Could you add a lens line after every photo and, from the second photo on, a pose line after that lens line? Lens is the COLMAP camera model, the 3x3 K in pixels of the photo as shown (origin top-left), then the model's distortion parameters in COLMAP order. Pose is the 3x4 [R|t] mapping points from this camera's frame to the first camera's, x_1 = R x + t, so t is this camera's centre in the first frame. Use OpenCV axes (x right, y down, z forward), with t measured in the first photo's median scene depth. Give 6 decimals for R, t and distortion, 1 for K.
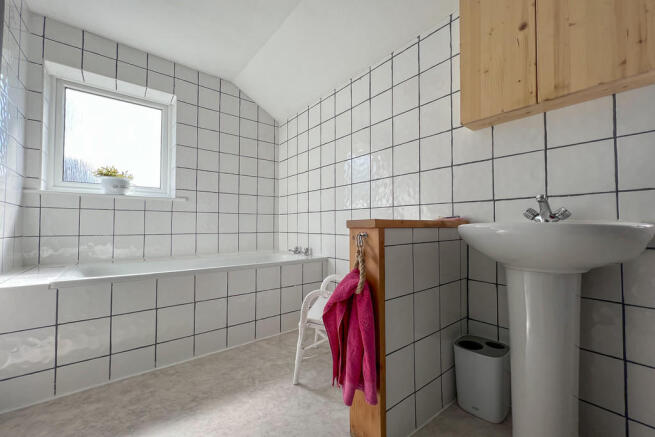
lens RADIAL K [[266.8, 0, 327.6], [0, 266.8, 219.2], [0, 0, 1]] dist [-0.019338, 0.004174]
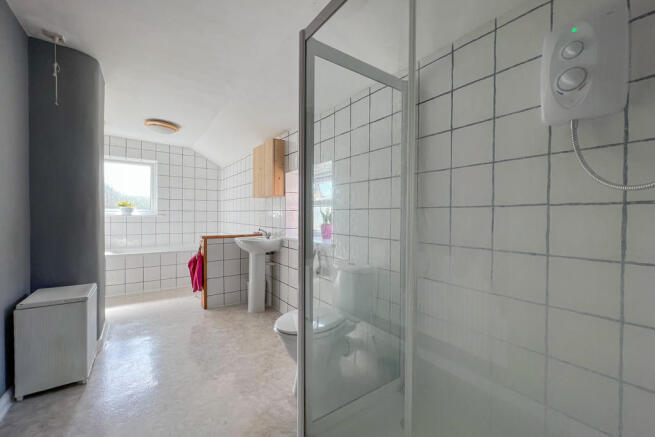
lens RADIAL K [[266.8, 0, 328.1], [0, 266.8, 218.2], [0, 0, 1]] dist [-0.019338, 0.004174]
pose [[0.999180, 0.013202, -0.038274, 0.714675], [-0.011779, 0.999240, 0.037168, -0.140164], [0.038736, -0.036687, 0.998576, -0.844950]]
